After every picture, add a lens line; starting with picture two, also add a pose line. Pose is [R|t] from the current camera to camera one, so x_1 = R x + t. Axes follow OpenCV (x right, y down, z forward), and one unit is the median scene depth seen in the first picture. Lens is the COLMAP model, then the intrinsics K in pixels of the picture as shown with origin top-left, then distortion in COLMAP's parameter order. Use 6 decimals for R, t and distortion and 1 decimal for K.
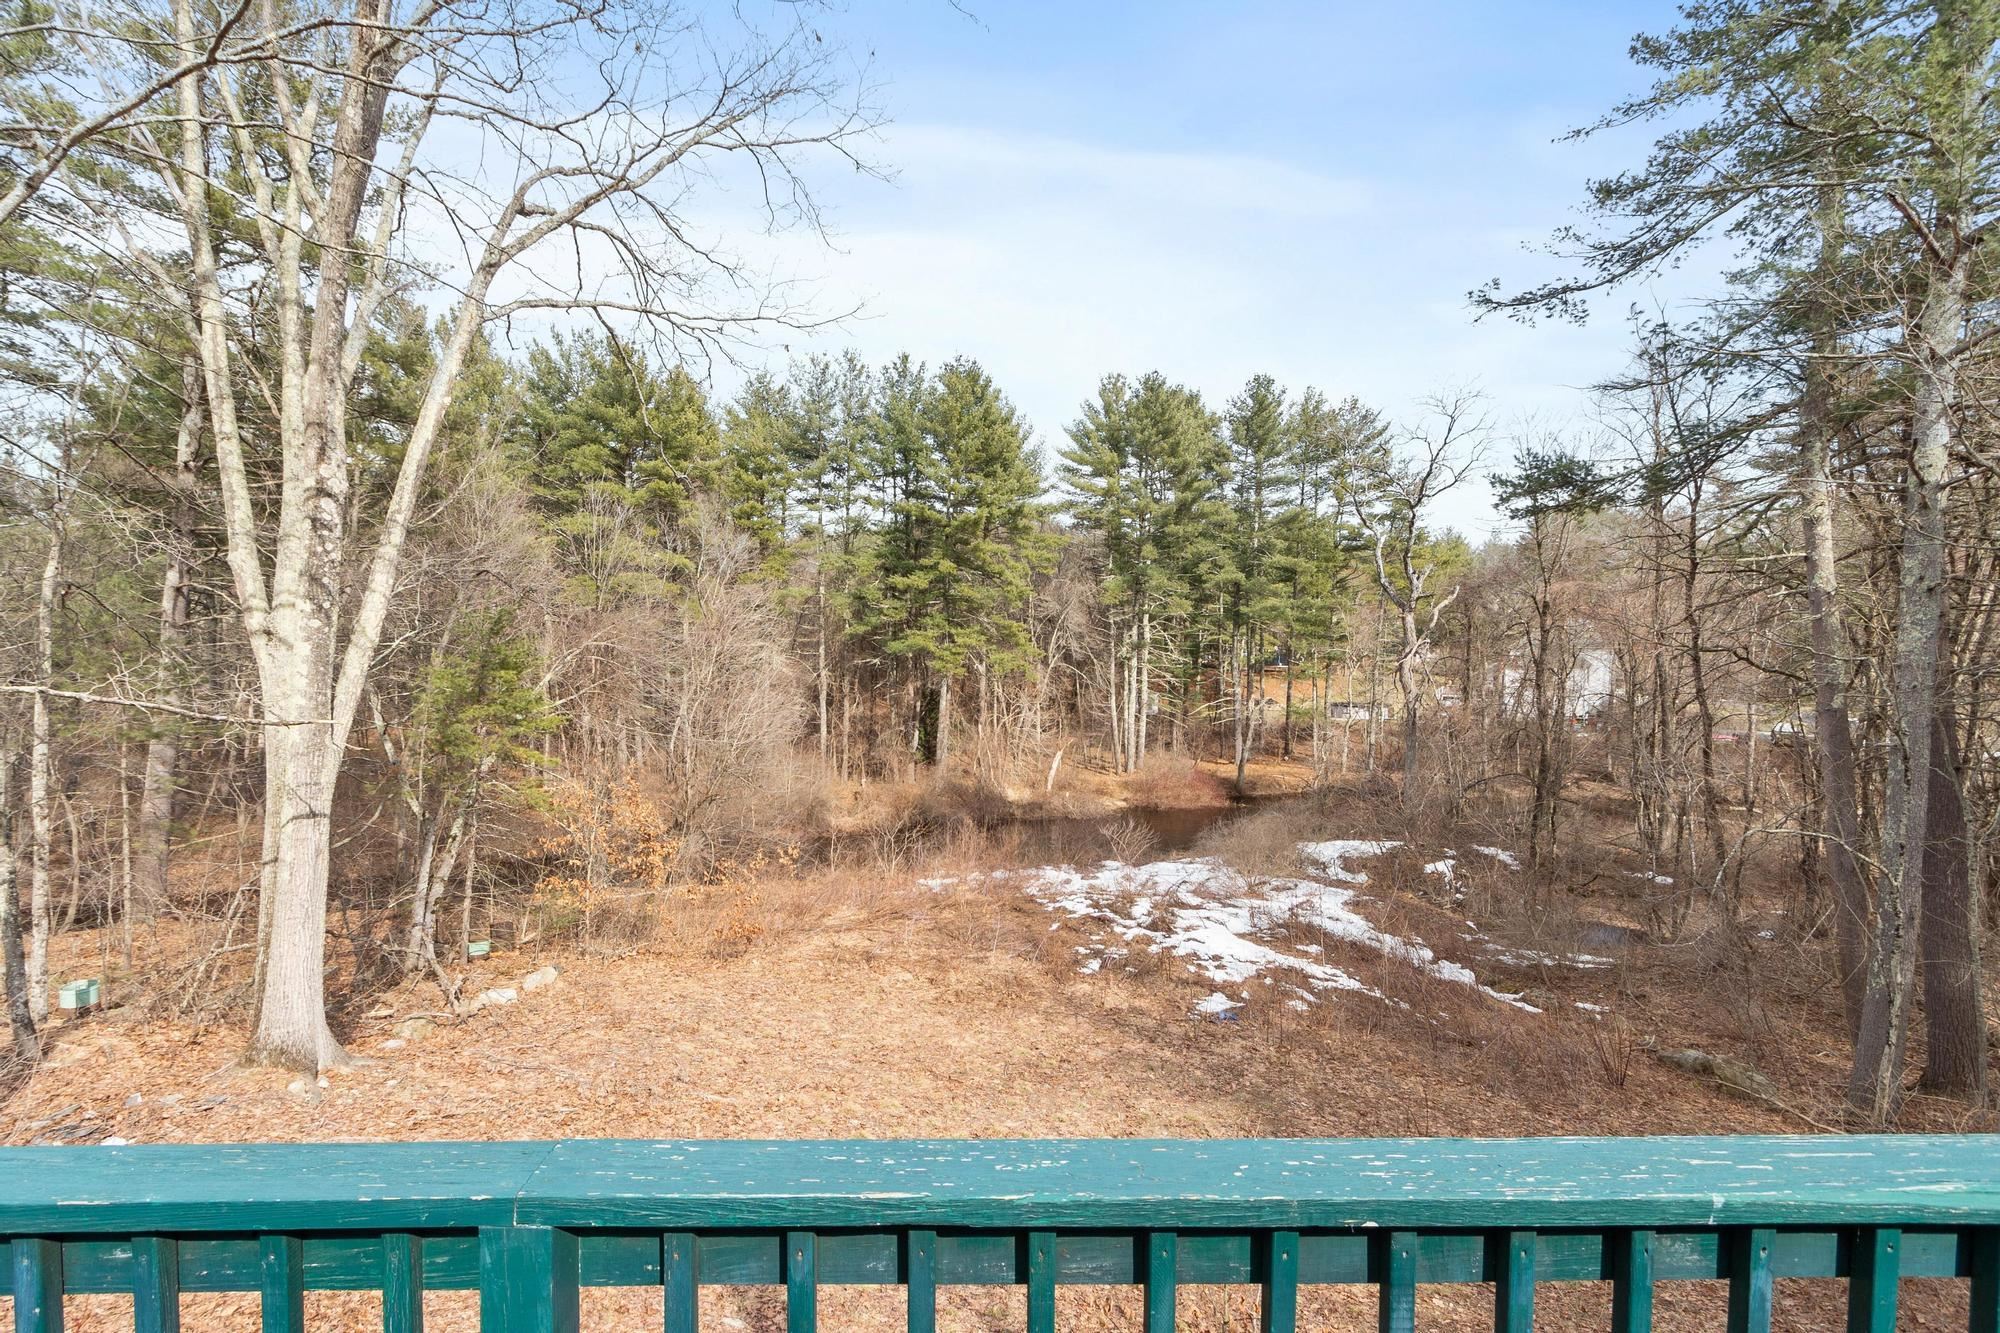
lens RADIAL K [[955.1, 0, 961.6], [0, 955.1, 685.4], [0, 0, 1]] dist [0.000468, 0.002505]
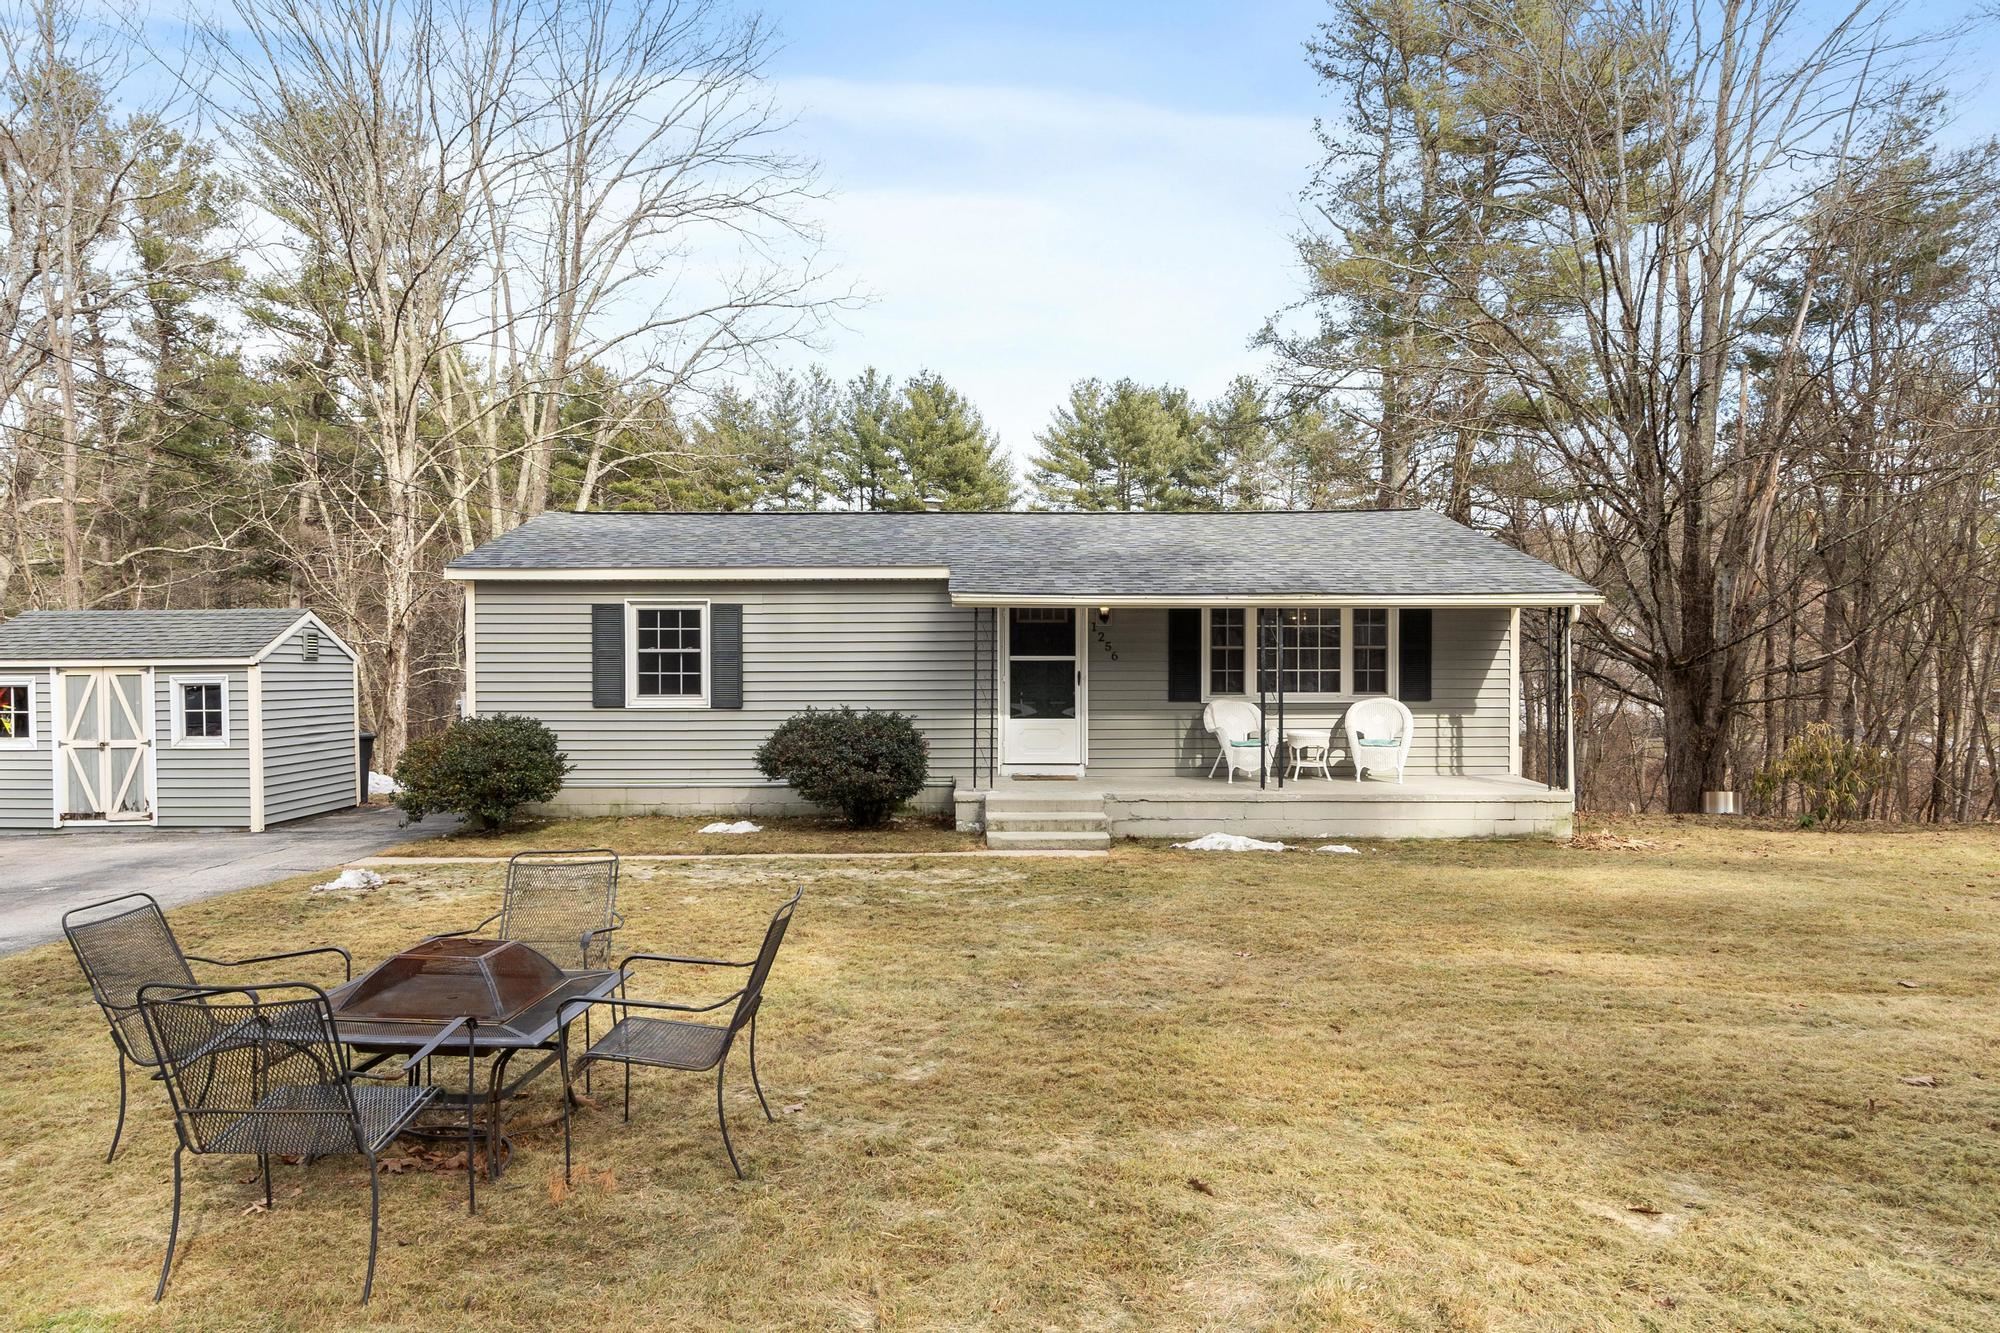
lens RADIAL K [[1287.6, 0, 961.0], [0, 1287.6, 687.6], [0, 0, 1]] dist [0.003057, -0.000926]
pose [[0.999876, -0.002800, -0.015518, 0.055217], [0.002468, 0.999768, -0.021410, 0.019325], [0.015575, 0.021369, 0.999650, -0.345113]]
